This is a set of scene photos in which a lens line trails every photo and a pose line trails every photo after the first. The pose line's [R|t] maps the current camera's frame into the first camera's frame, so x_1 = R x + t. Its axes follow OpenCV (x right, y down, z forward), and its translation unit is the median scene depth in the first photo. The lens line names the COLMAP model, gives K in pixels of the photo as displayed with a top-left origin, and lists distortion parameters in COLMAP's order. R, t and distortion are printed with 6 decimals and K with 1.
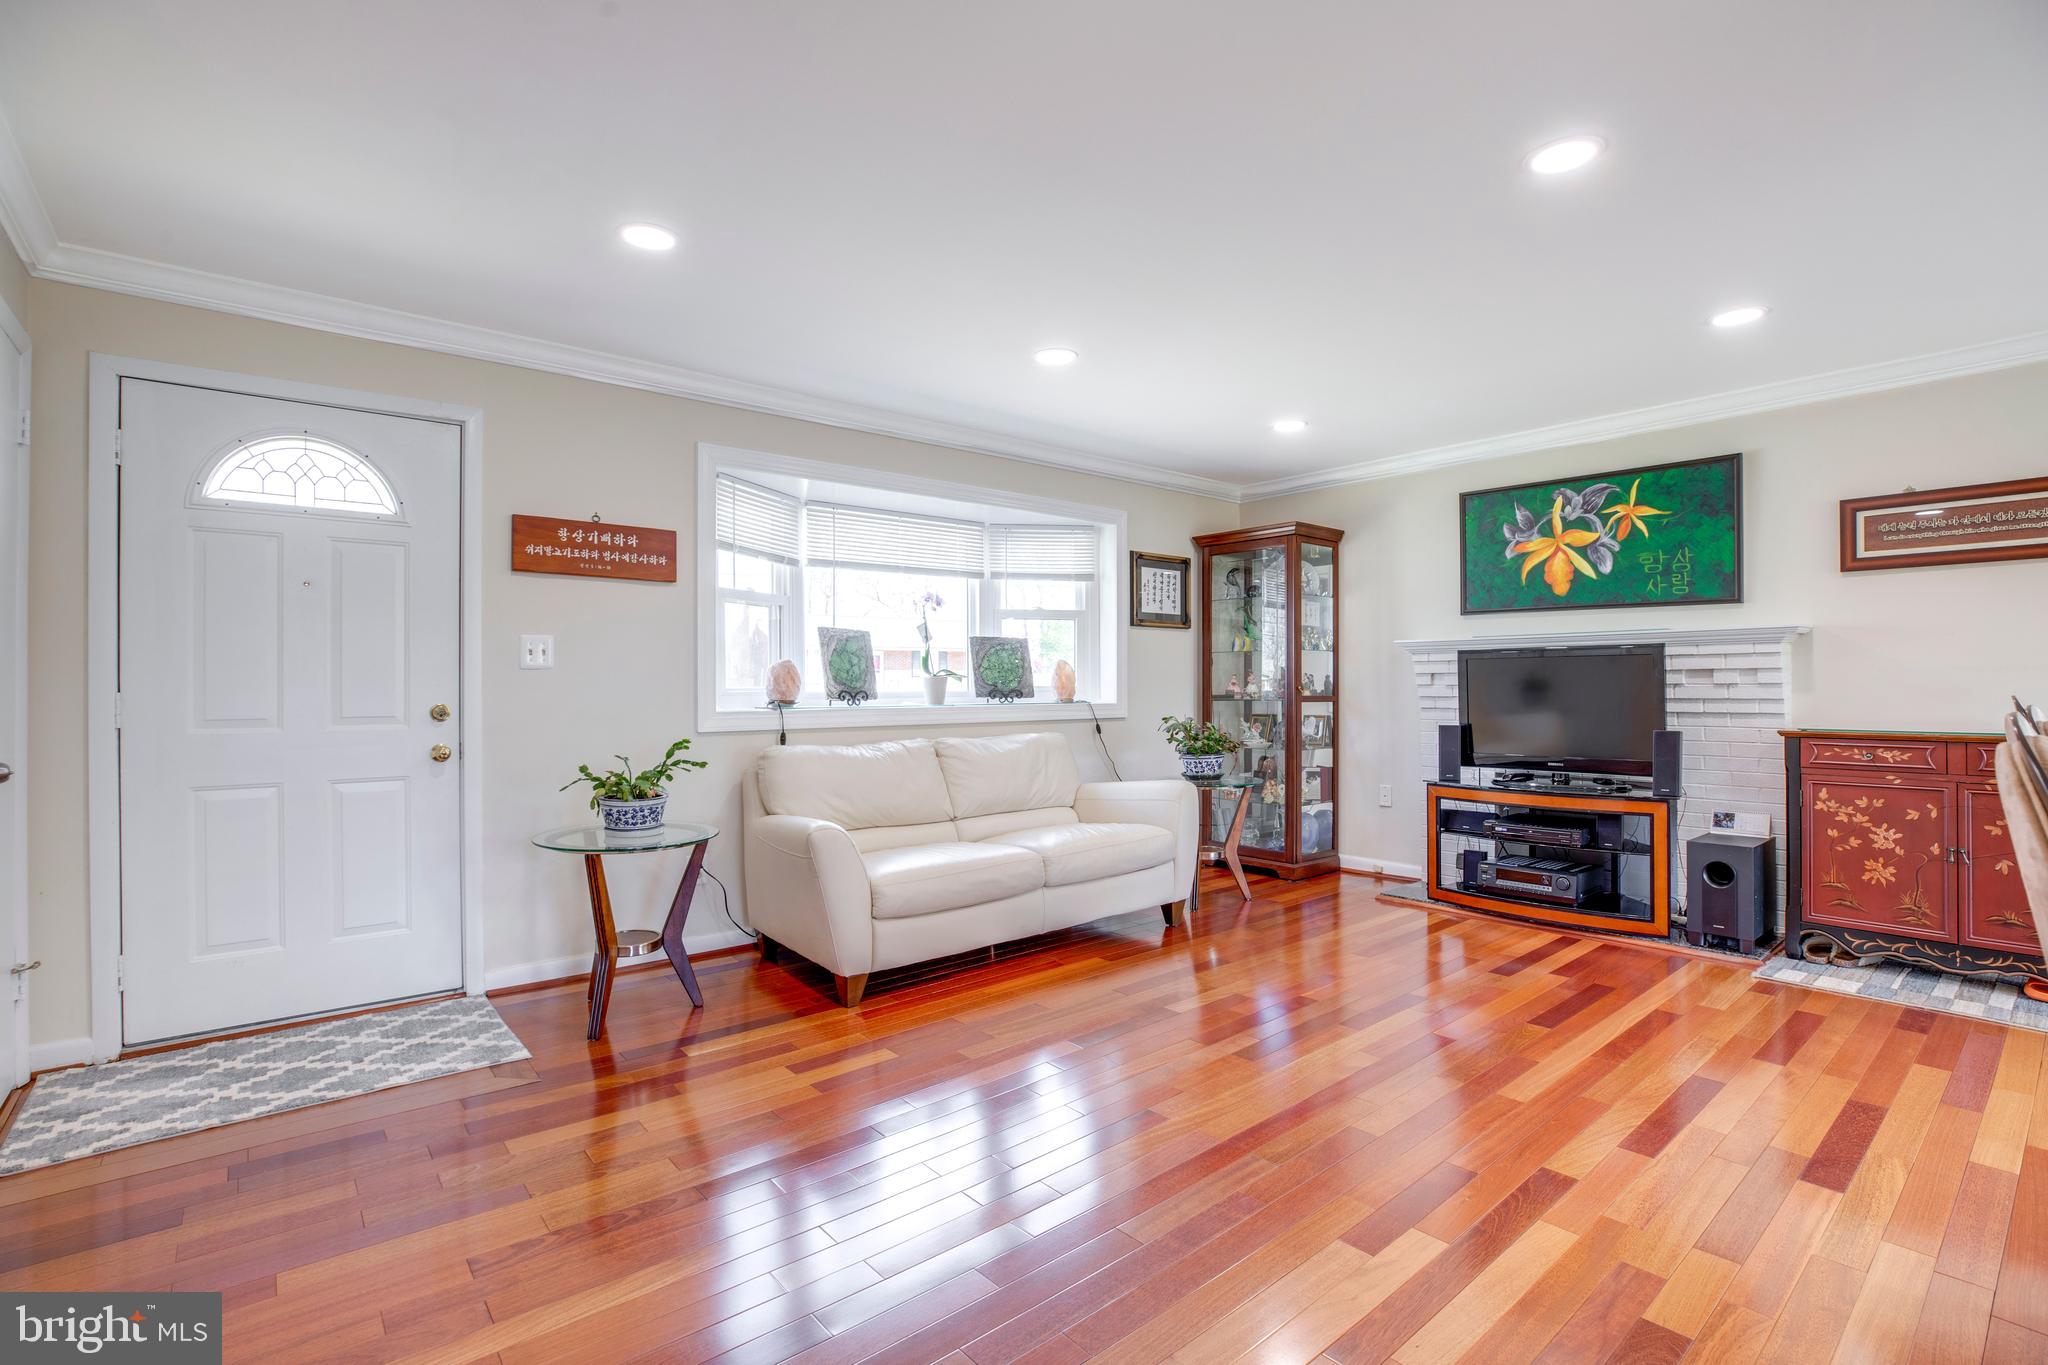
lens RADIAL K [[959.8, 0, 1025.8], [0, 959.8, 682.5], [0, 0, 1]] dist [-0.030079, 0.007555]
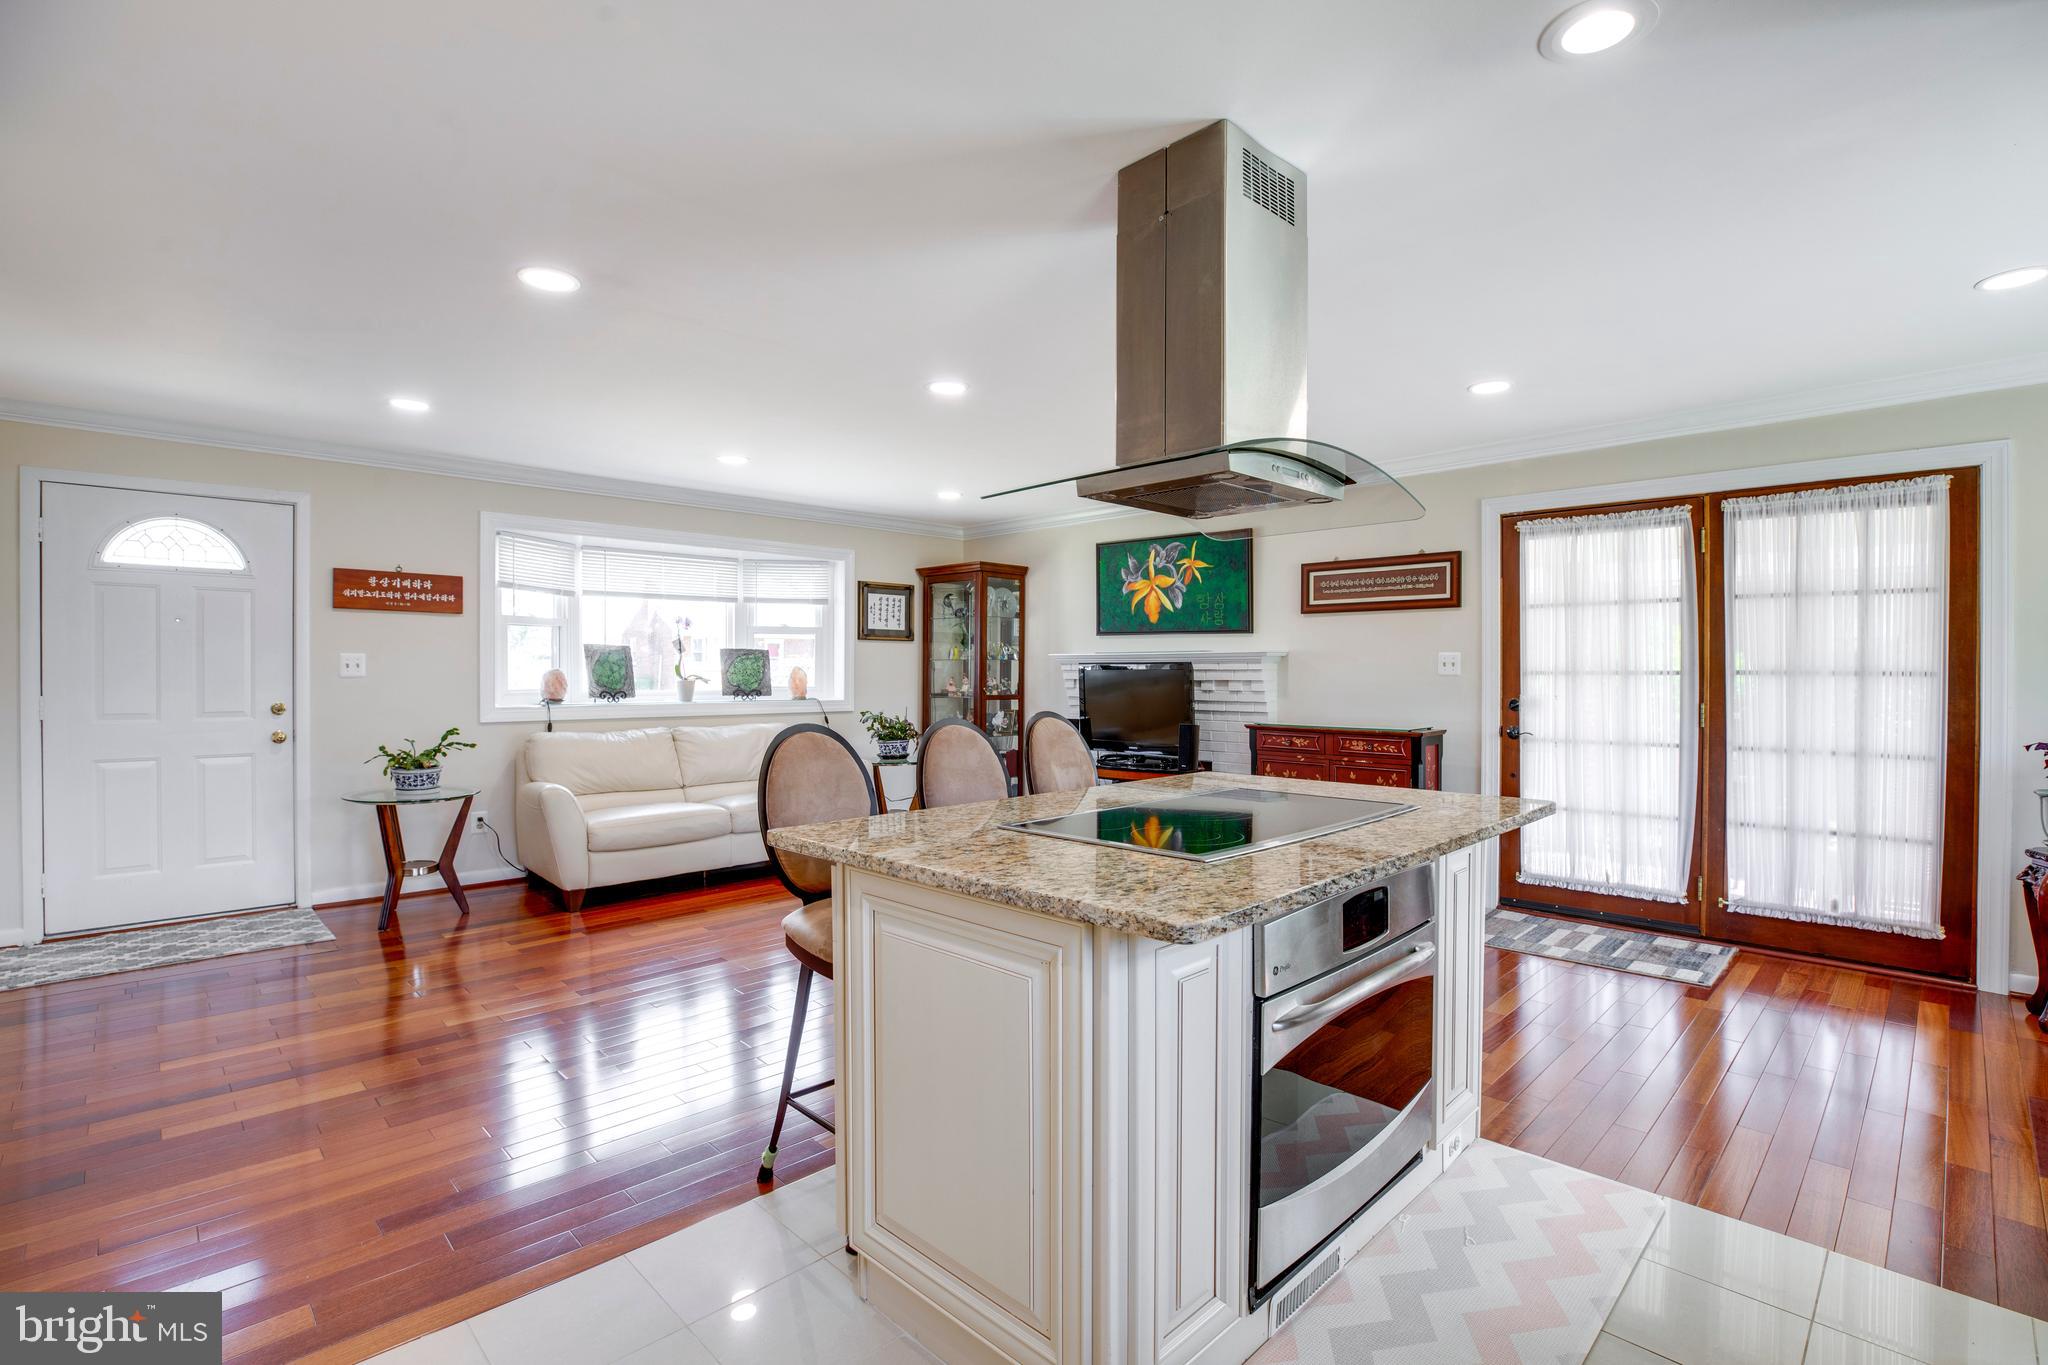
lens RADIAL K [[959.8, 0, 1028.1], [0, 959.8, 678.6], [0, 0, 1]] dist [-0.030079, 0.007555]
pose [[0.997003, 0.006265, 0.077108, 0.343550], [-0.007115, 0.999917, 0.010754, -0.031932], [-0.077034, -0.011270, 0.996965, -0.432372]]
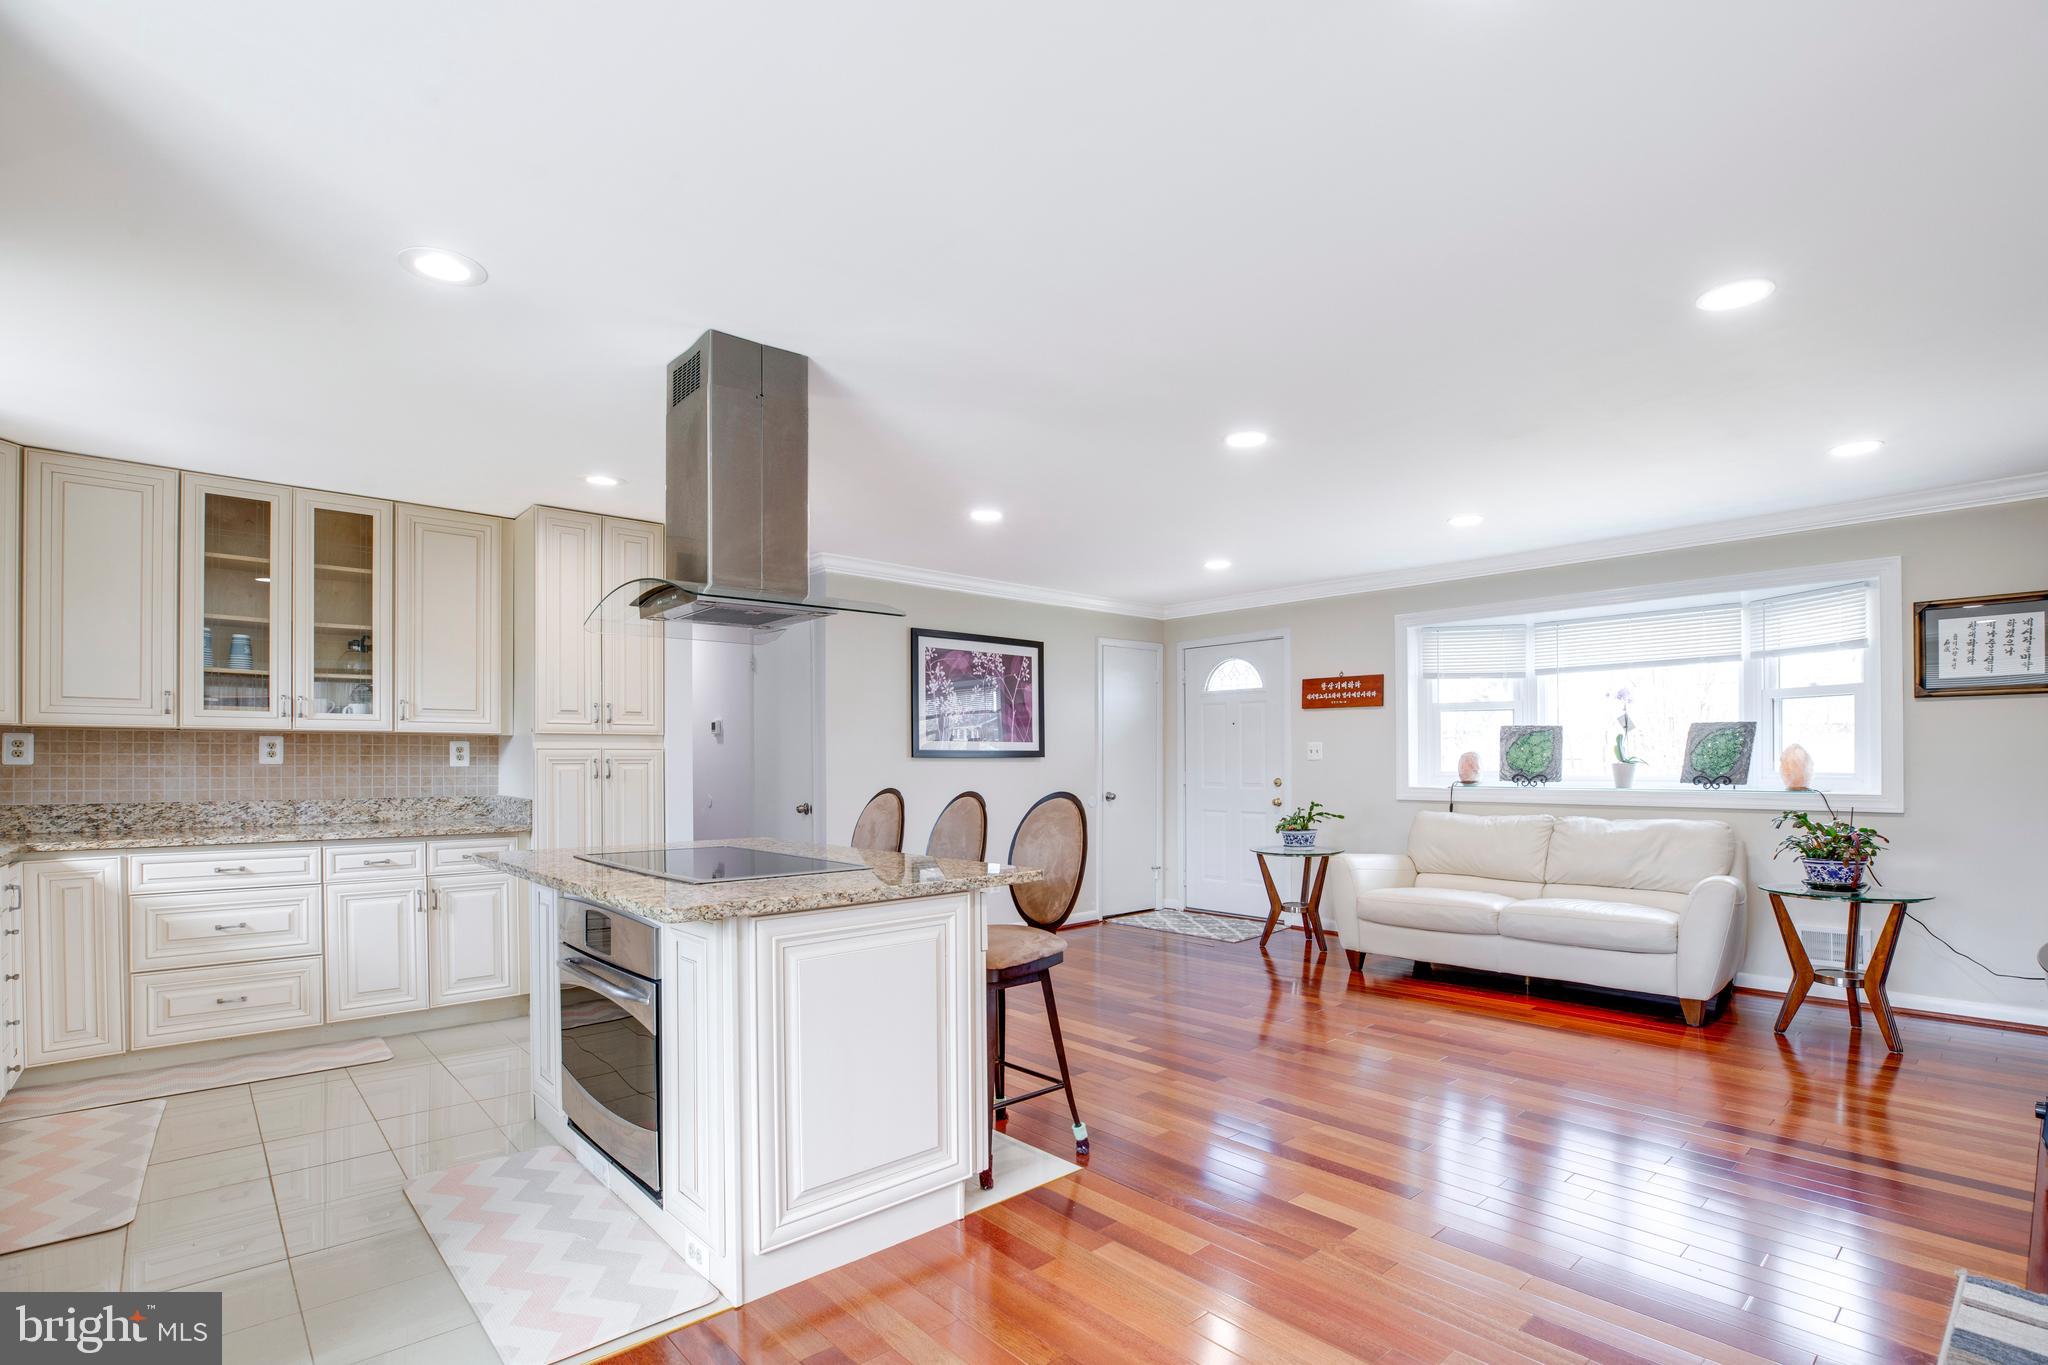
lens RADIAL K [[959.8, 0, 1005.7], [0, 959.8, 760.9], [0, 0, 1]] dist [-0.030079, 0.007555]
pose [[0.016358, 0.005749, -0.999850, 1.248777], [0.009363, 0.999939, 0.005903, -0.027152], [0.999822, -0.009458, 0.016303, 0.336561]]
